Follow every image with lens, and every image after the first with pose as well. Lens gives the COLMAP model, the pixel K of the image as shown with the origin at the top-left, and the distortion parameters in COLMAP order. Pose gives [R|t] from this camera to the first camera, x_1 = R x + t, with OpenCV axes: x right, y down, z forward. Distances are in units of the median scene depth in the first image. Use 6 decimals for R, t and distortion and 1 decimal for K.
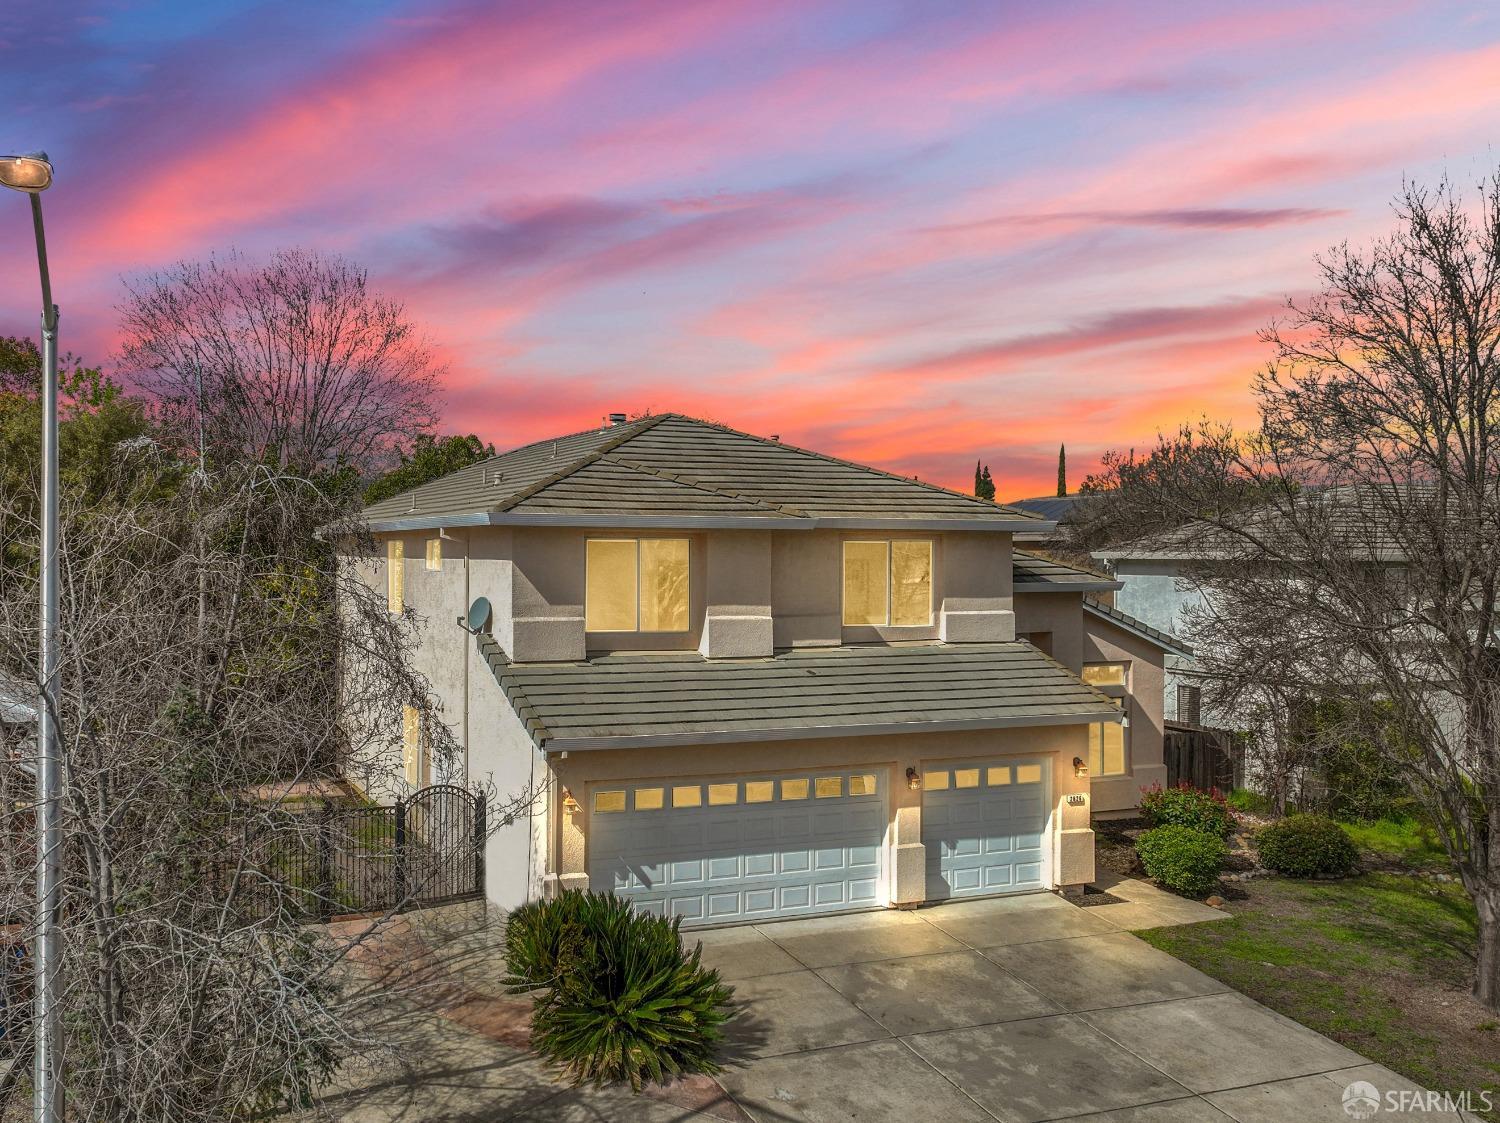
lens RADIAL K [[1405.2, 0, 646.2], [0, 1405.2, 558.2], [0, 0, 1]] dist [0.005888, 0.001925]
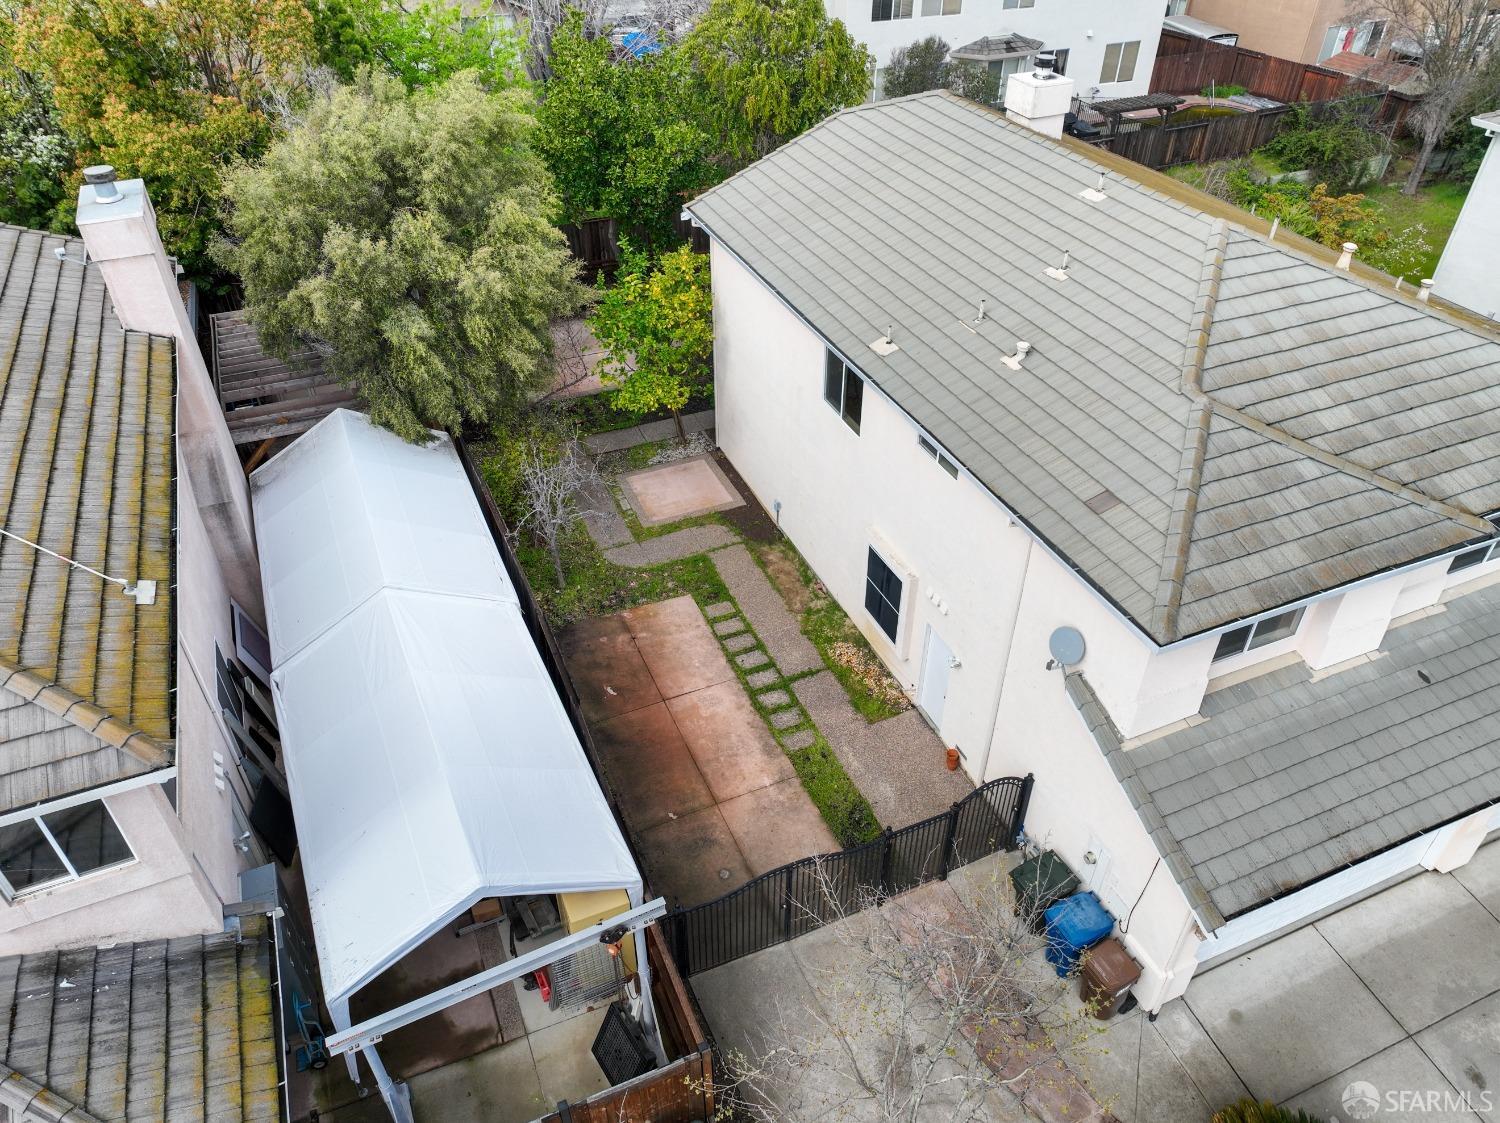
lens RADIAL K [[1052.8, 0, 750.0], [0, 1052.8, 561.5], [0, 0, 1]] dist [-0.000835, 0.004319]
pose [[0.999887, -0.013617, 0.006355, -0.318159], [0.006812, 0.787698, 0.616024, -0.398695], [-0.013395, -0.615911, 0.787702, 0.542608]]
